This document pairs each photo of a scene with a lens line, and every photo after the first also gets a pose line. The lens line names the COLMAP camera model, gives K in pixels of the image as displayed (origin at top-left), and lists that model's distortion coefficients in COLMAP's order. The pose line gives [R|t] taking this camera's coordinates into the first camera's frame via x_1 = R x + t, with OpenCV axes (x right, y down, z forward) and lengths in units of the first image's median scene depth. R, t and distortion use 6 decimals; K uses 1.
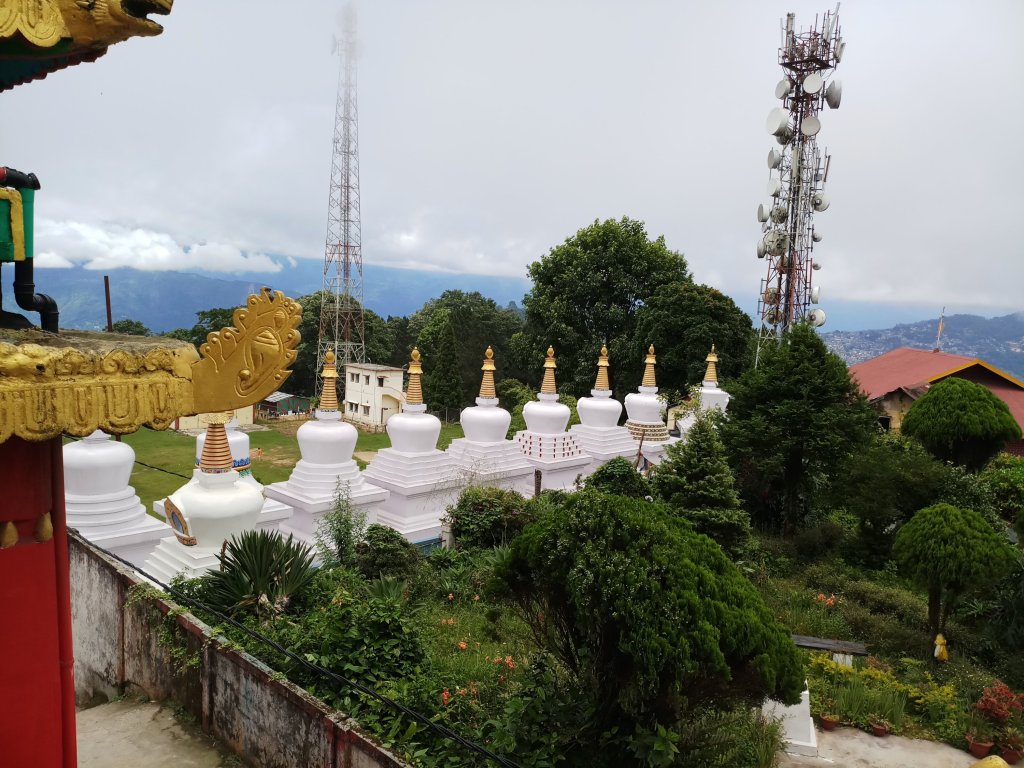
lens RADIAL K [[851.9, 0, 509.7], [0, 851.9, 386.9], [0, 0, 1]] dist [0.012154, -0.010115]
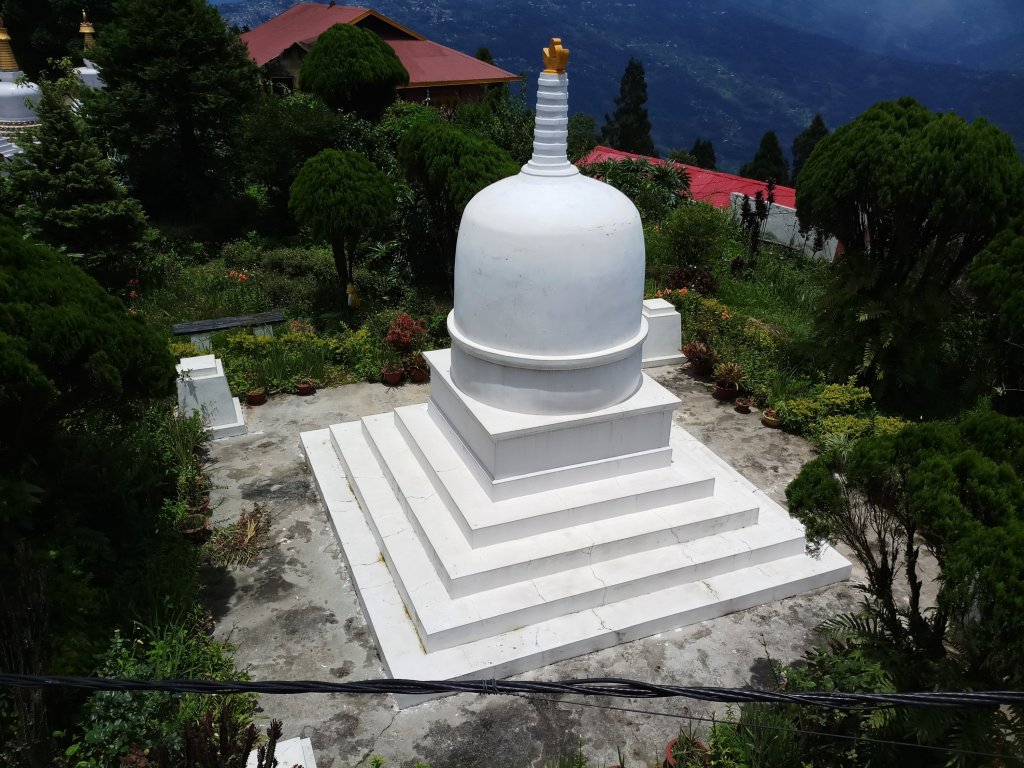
lens RADIAL K [[851.9, 0, 509.7], [0, 851.9, 386.9], [0, 0, 1]] dist [0.012154, -0.010115]
pose [[0.805615, -0.295107, 0.513708, 0.092025], [0.098741, 0.921862, 0.374728, 0.039199], [-0.584152, -0.251162, 0.771805, 0.070180]]
